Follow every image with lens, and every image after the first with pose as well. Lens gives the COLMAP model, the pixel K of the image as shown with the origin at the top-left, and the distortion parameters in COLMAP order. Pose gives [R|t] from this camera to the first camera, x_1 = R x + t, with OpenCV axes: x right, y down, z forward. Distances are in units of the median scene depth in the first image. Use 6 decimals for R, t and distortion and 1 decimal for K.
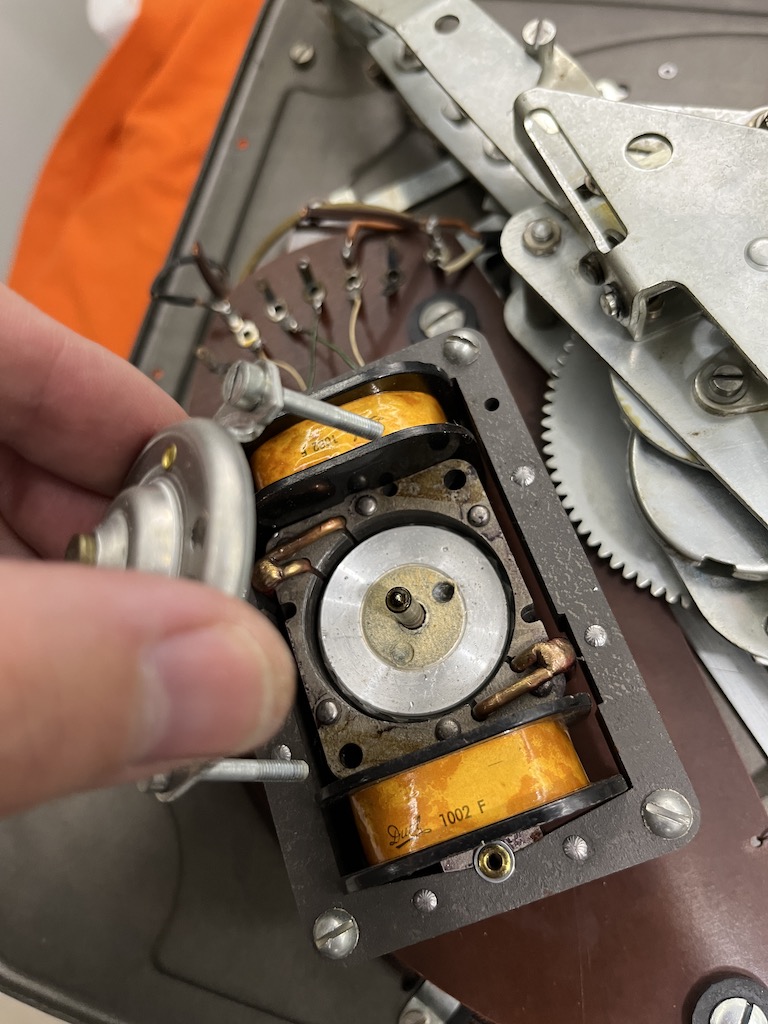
lens RADIAL K [[791.0, 0, 384.0], [0, 791.0, 512.0], [0, 0, 1]] dist [-0.000390, -0.004299]
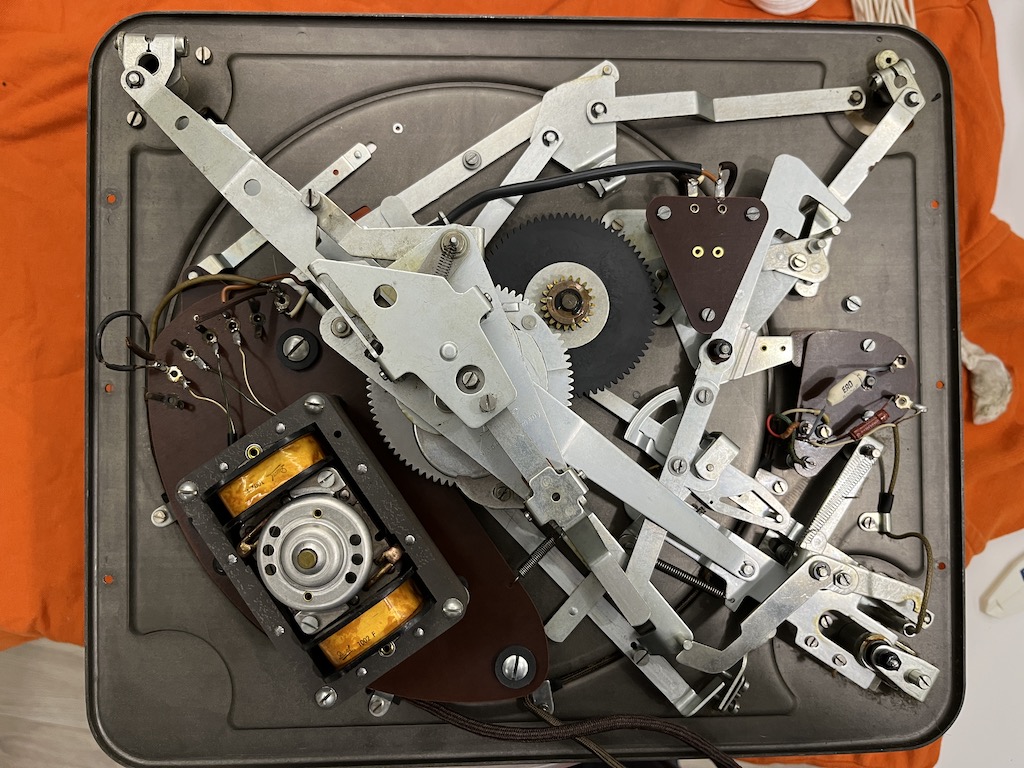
lens RADIAL K [[791.0, 0, 492.7], [0, 791.0, 383.3], [0, 0, 1]] dist [-0.000390, -0.004299]
pose [[0.941660, -0.253454, 0.221445, 0.099248], [0.193642, 0.946139, 0.259468, -0.697449], [-0.275281, -0.201449, 0.940020, -0.922925]]
